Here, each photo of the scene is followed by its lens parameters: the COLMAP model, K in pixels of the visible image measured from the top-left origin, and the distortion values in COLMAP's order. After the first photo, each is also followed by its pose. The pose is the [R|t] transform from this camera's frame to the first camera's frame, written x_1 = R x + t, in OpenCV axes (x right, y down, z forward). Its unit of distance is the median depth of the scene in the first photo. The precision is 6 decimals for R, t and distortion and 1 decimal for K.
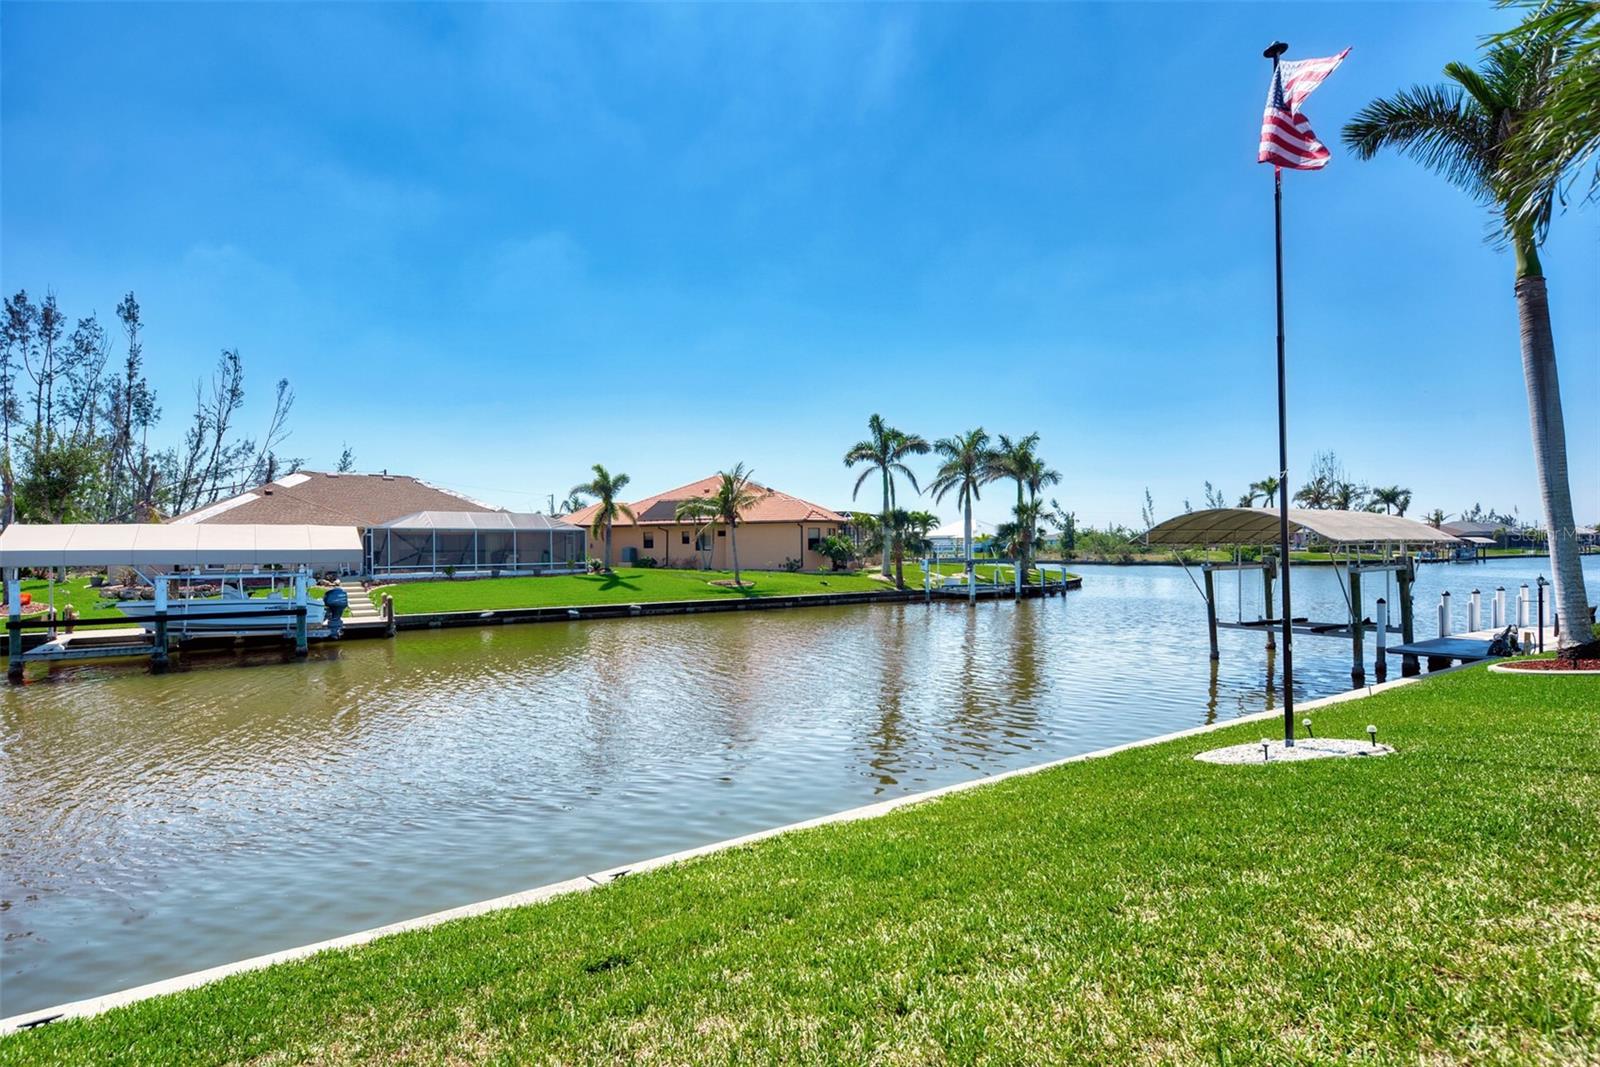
lens RADIAL K [[786.9, 0, 805.0], [0, 786.9, 541.9], [0, 0, 1]] dist [0.008344, 0.001590]
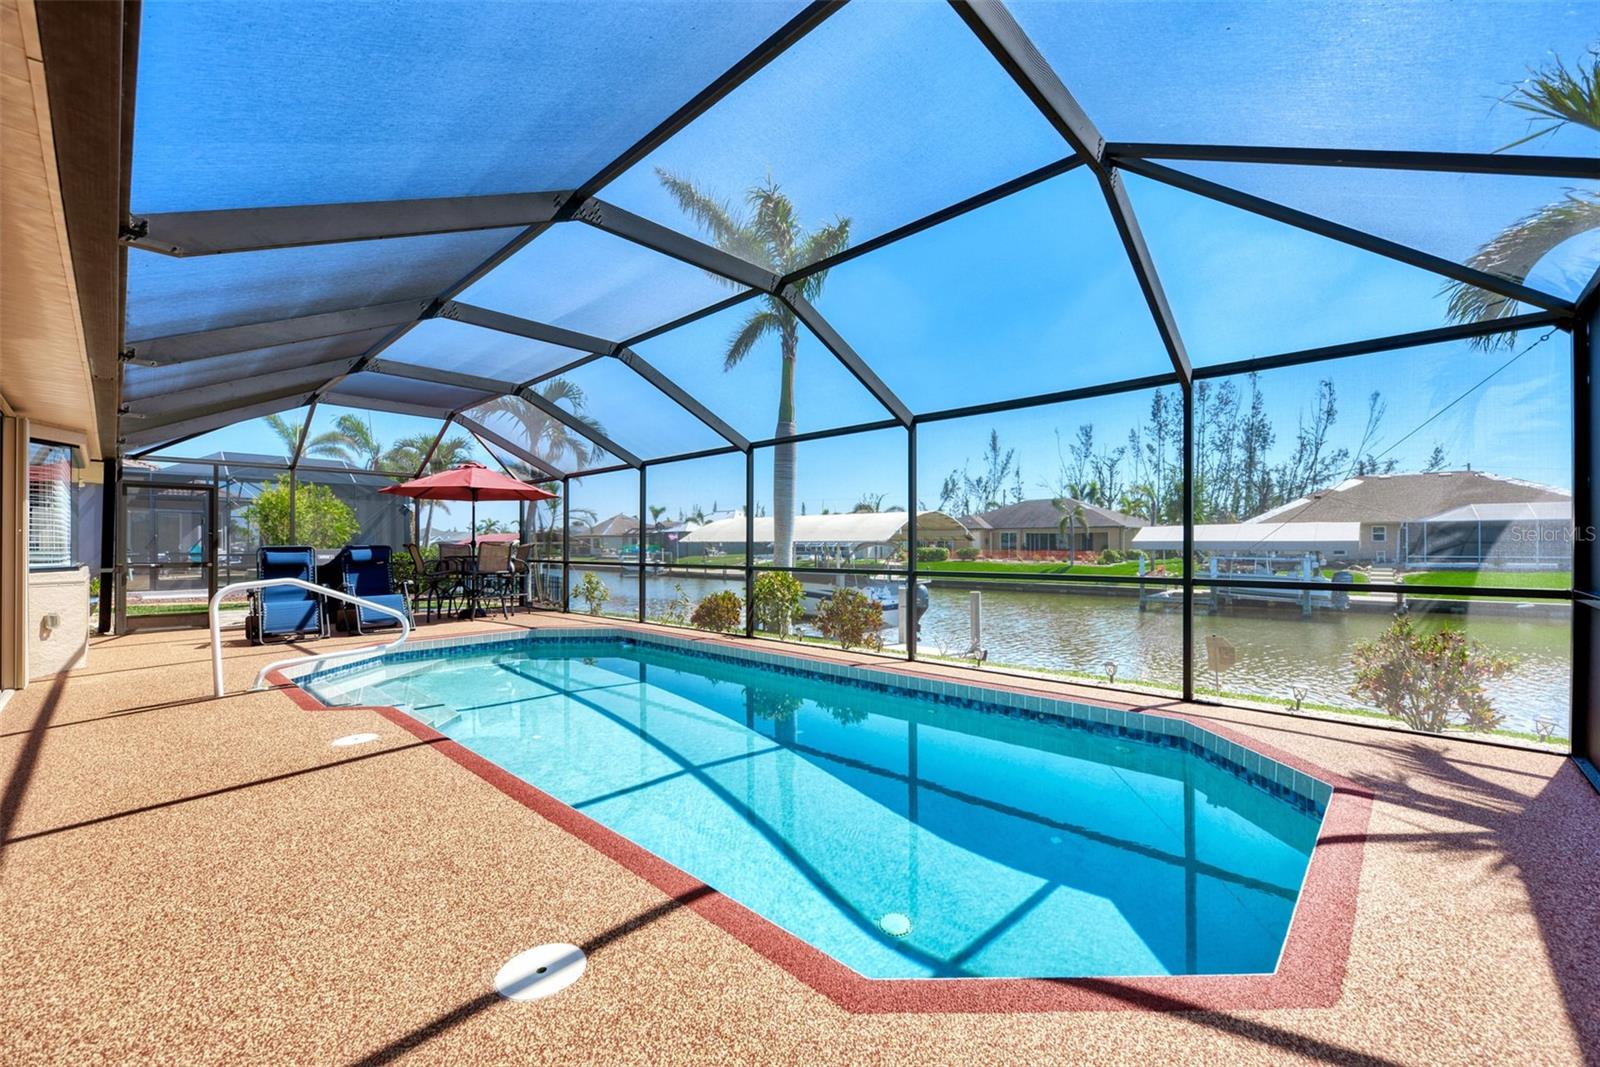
lens RADIAL K [[620.1, 0, 786.1], [0, 620.1, 550.5], [0, 0, 1]] dist [-0.003656, -0.000554]
pose [[0.199677, 0.017287, -0.979709, 0.106589], [0.008206, 0.999780, 0.019313, -0.000718], [0.979827, -0.011896, 0.199491, -0.045579]]
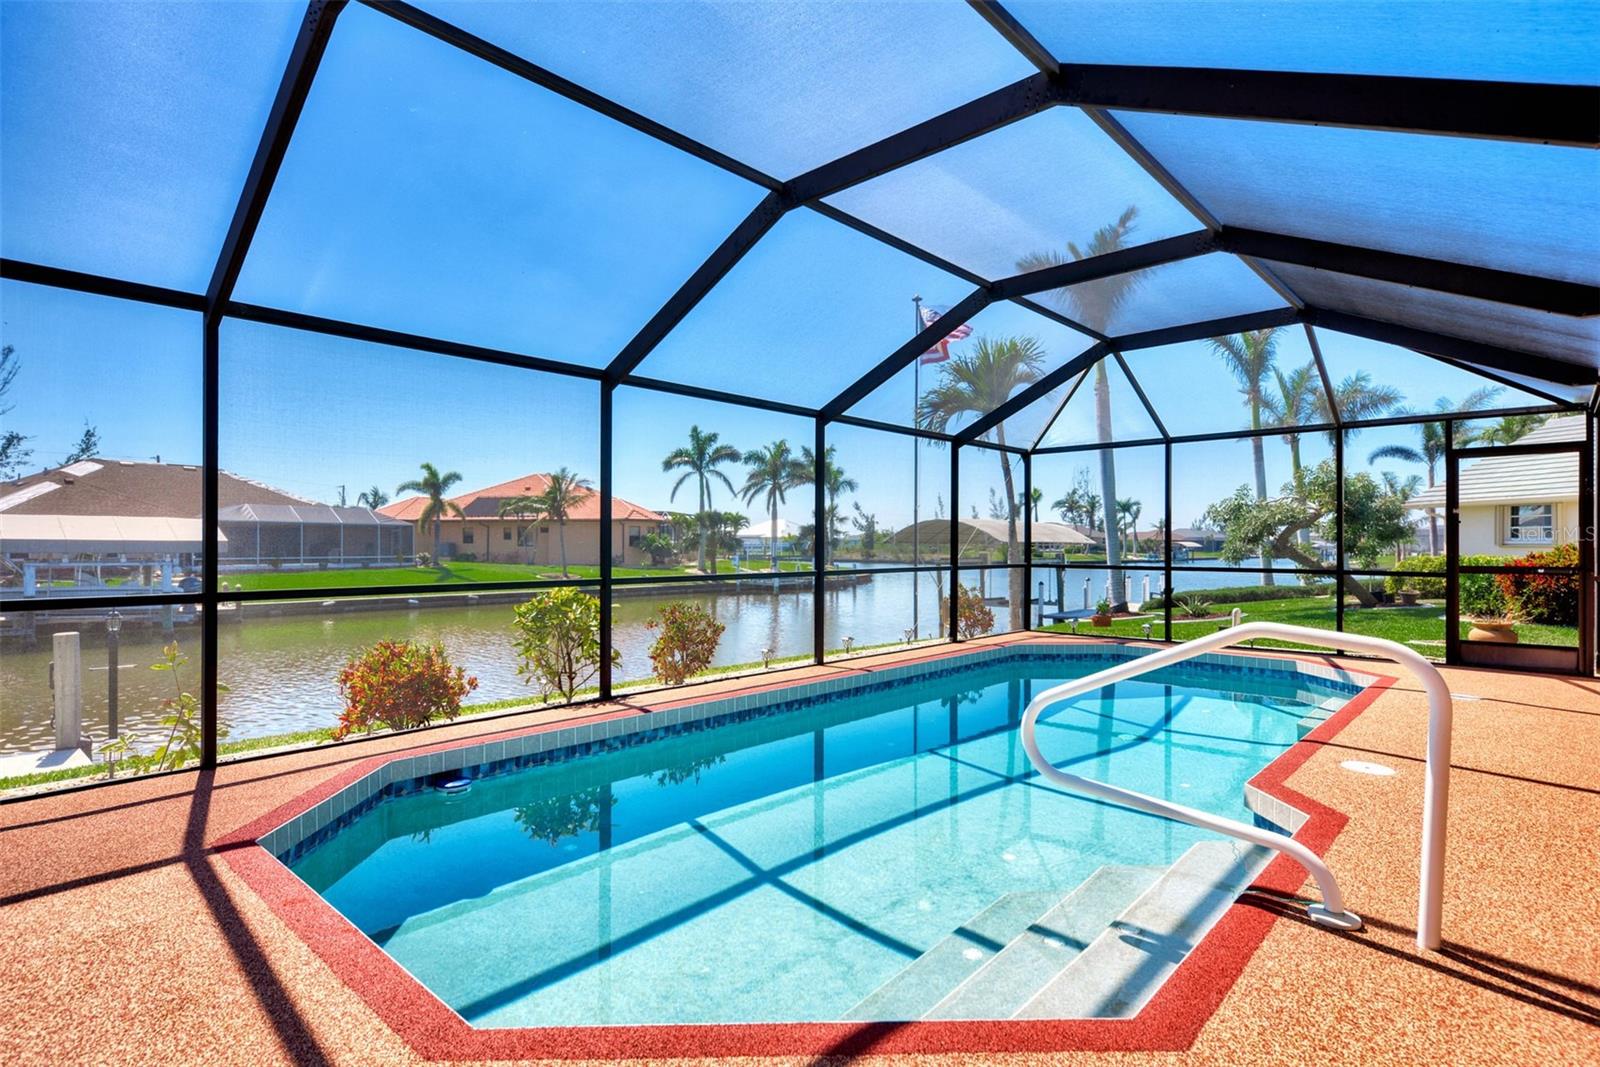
lens RADIAL K [[786.9, 0, 813.0], [0, 786.9, 523.9], [0, 0, 1]] dist [0.008344, 0.001590]
pose [[0.968737, 0.016990, 0.247506, -0.022194], [-0.011862, 0.999683, -0.022197, 0.000222], [-0.247805, 0.018567, 0.968632, -0.129230]]
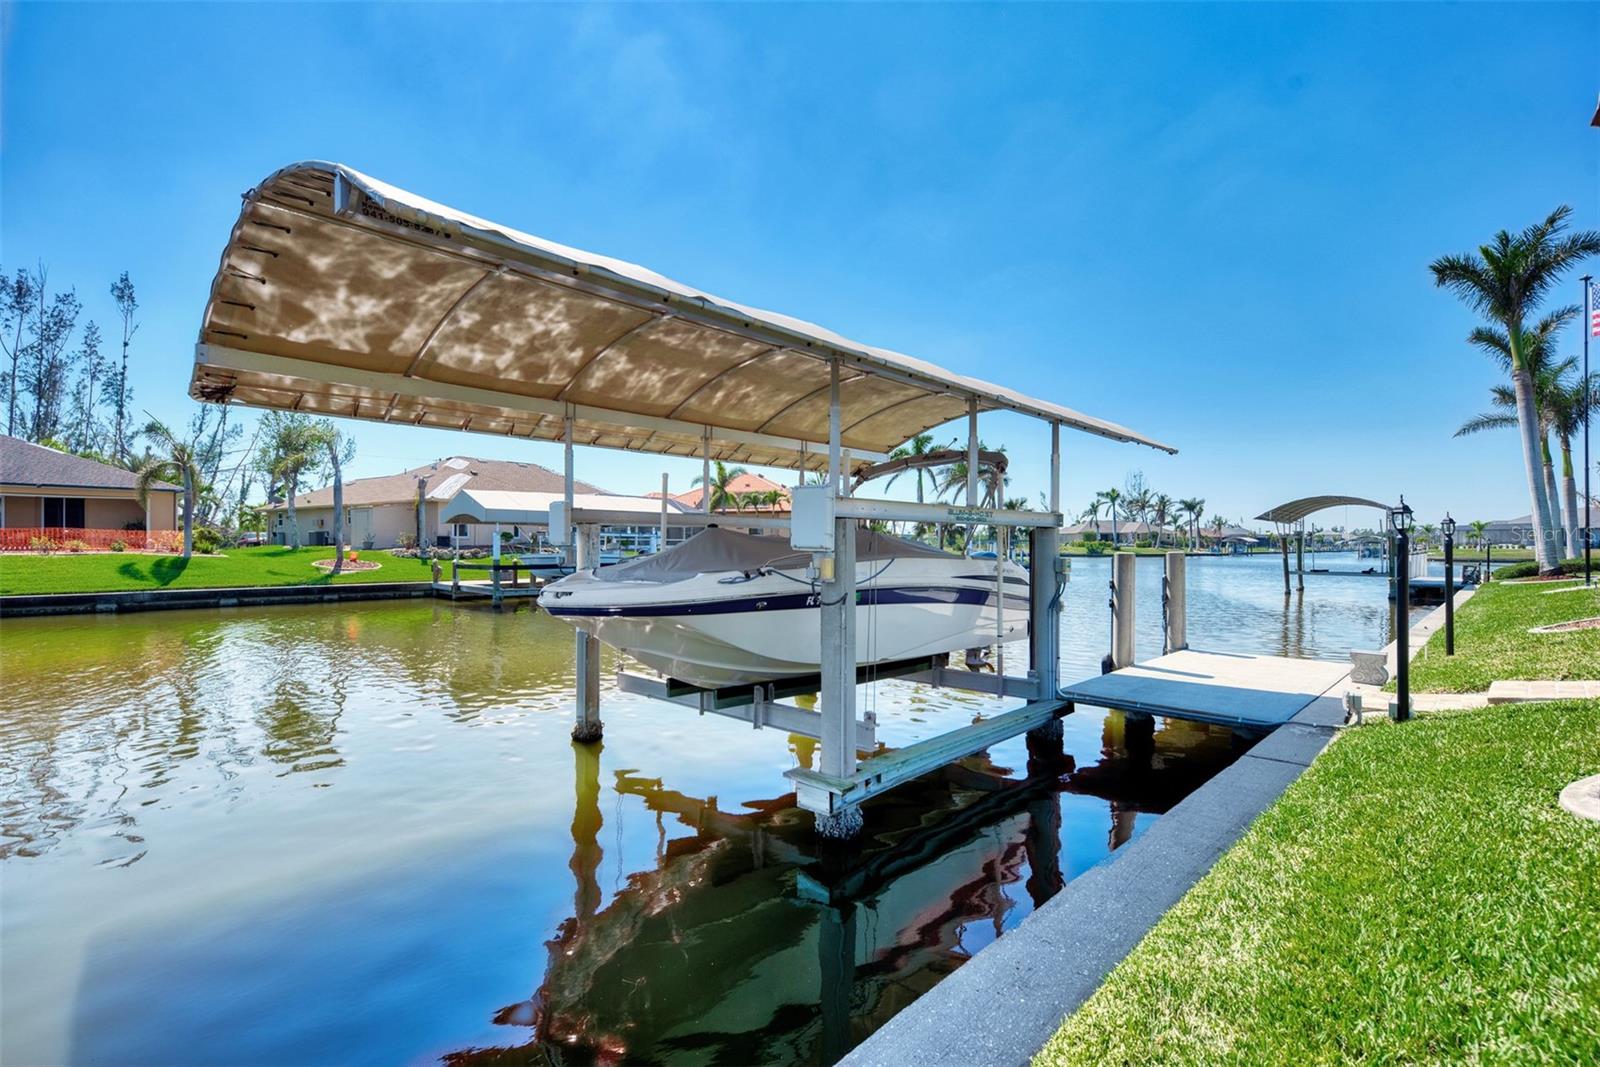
lens RADIAL K [[700.2, 0, 792.2], [0, 700.2, 539.6], [0, 0, 1]] dist [0.010954, -0.003269]
pose [[0.982723, 0.015757, 0.184408, -0.328160], [-0.016089, 0.999871, 0.000306, 0.022664], [-0.184380, -0.003268, 0.982850, -0.082154]]
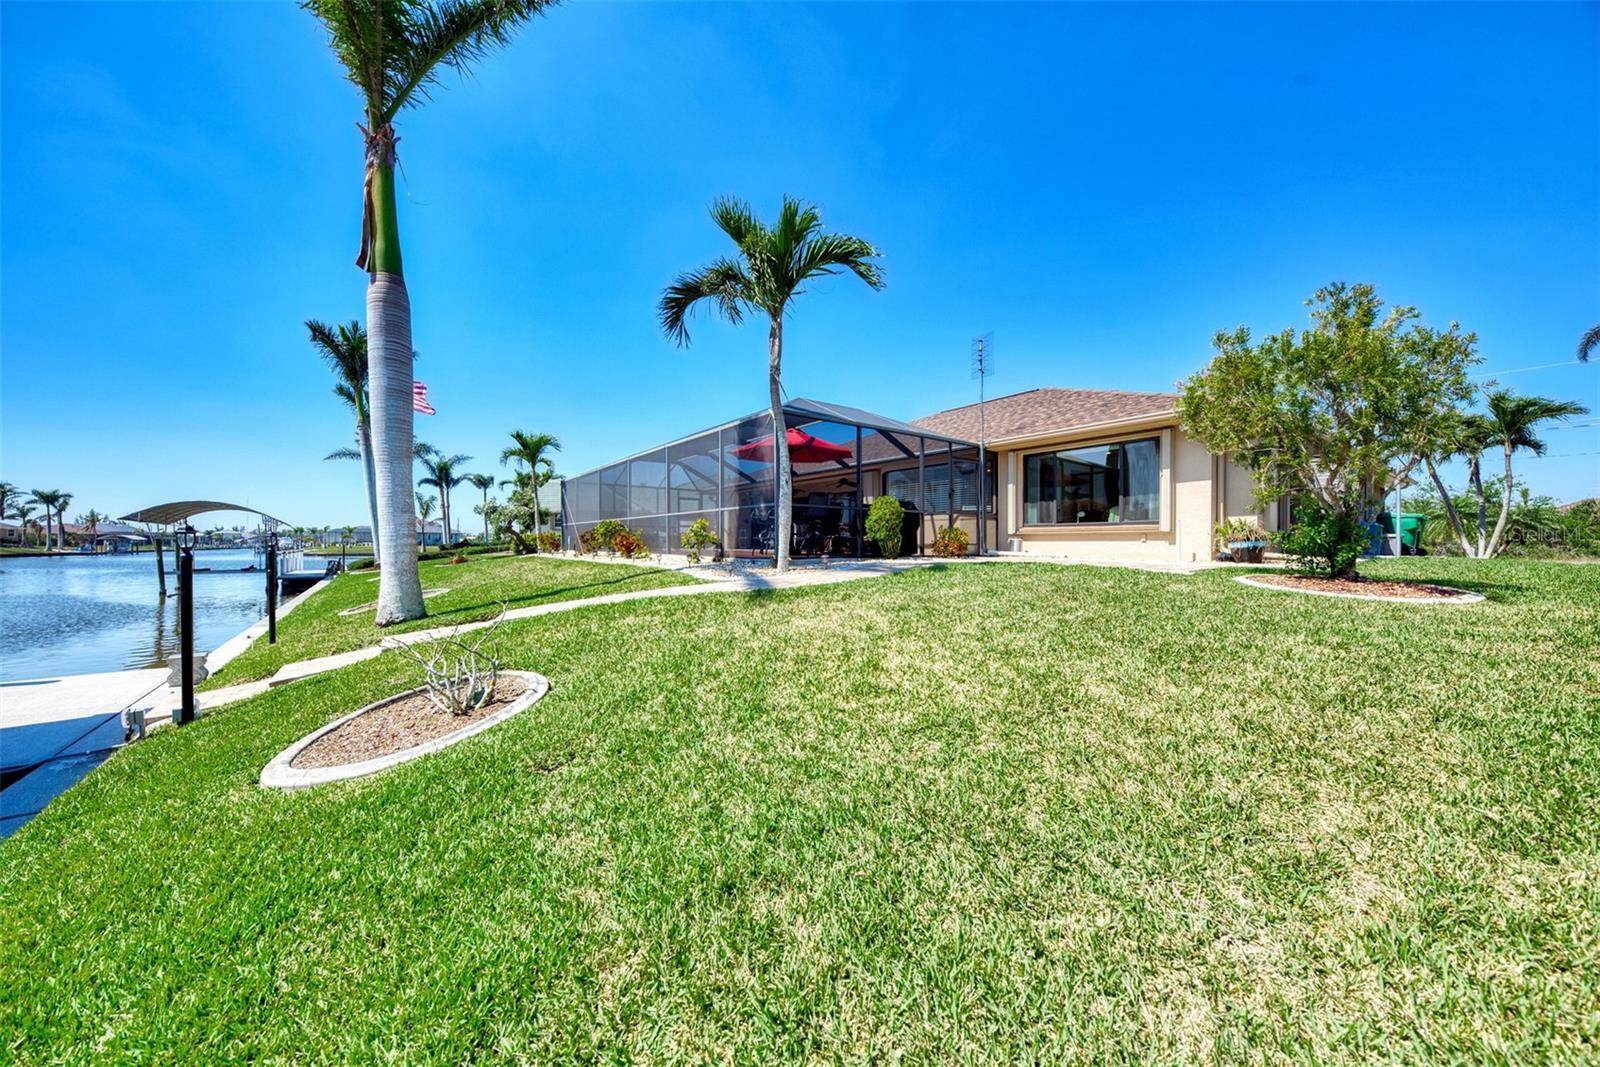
lens RADIAL K [[562.9, 0, 800.5], [0, 562.9, 534.7], [0, 0, 1]] dist [-0.006284, -0.000202]
pose [[-0.062540, 0.028966, 0.997622, -0.320795], [-0.010200, 0.999508, -0.029660, 0.020845], [-0.997990, -0.012031, -0.062213, -0.085870]]
